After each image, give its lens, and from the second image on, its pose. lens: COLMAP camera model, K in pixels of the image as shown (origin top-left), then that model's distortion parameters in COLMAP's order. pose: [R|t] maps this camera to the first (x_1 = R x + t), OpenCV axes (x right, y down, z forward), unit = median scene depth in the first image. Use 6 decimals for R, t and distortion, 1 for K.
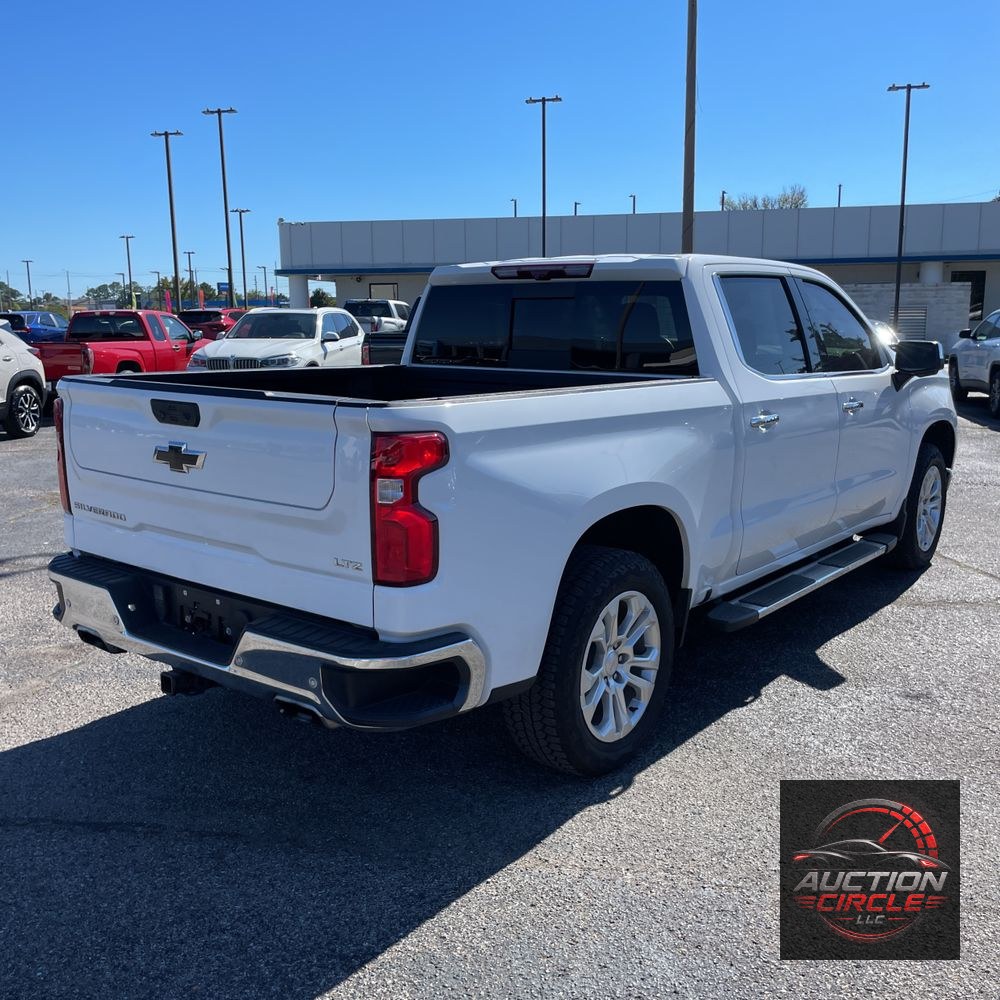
lens RADIAL K [[1026.6, 0, 493.6], [0, 1026.6, 493.7], [0, 0, 1]] dist [0.033874, 0.000000]
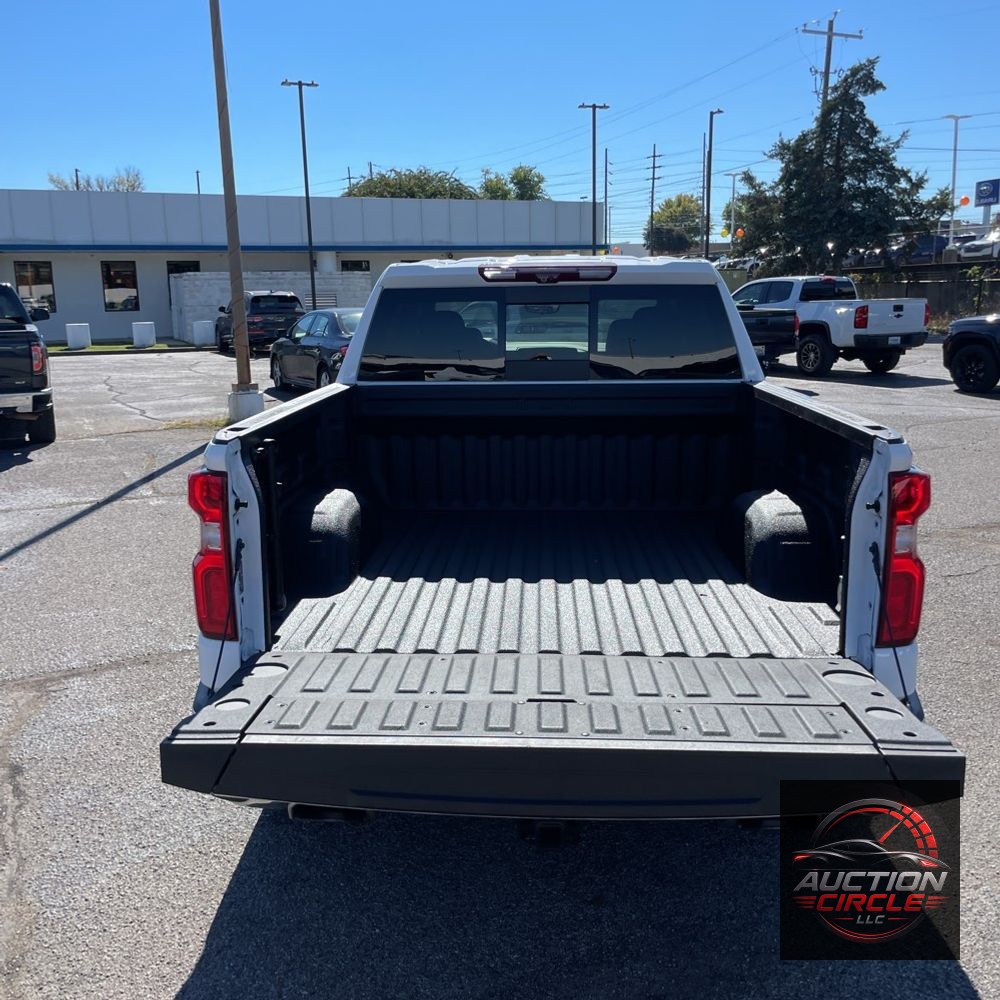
lens RADIAL K [[1026.6, 0, 491.2], [0, 1026.6, 496.3], [0, 0, 1]] dist [0.033874, 0.000000]
pose [[0.812180, -0.122393, 0.570424, -0.144930], [0.112757, 0.992242, 0.052355, -0.020310], [-0.572406, 0.021797, 0.819680, 0.079249]]
